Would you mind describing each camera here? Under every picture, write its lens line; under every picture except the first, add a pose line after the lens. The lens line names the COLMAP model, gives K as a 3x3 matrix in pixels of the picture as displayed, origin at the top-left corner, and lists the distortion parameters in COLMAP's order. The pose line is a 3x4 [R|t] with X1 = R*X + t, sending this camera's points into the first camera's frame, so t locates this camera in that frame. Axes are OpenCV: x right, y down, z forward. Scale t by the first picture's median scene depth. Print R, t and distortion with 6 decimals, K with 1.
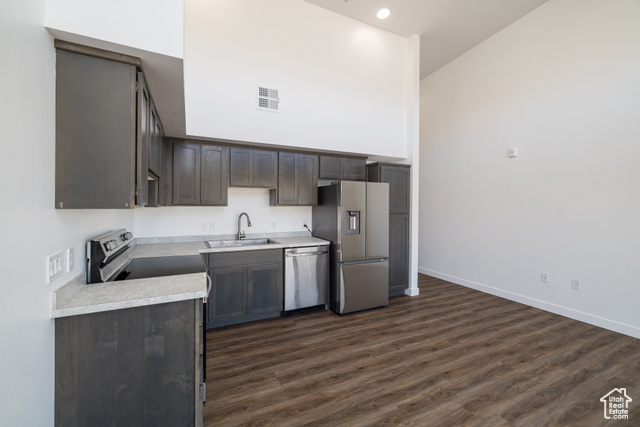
lens RADIAL K [[268.9, 0, 319.0], [0, 268.9, 209.9], [0, 0, 1]] dist [-0.002218, -0.000010]
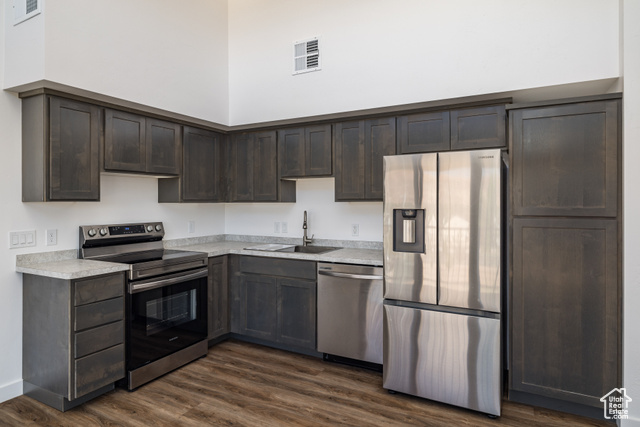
lens RADIAL K [[388.6, 0, 319.2], [0, 388.6, 209.3], [0, 0, 1]] dist [0.003193, 0.001046]
pose [[0.575994, 0.007343, -0.817421, 0.741785], [-0.008470, 0.999960, 0.003014, 0.002762], [0.817410, 0.005188, 0.576033, 0.442203]]
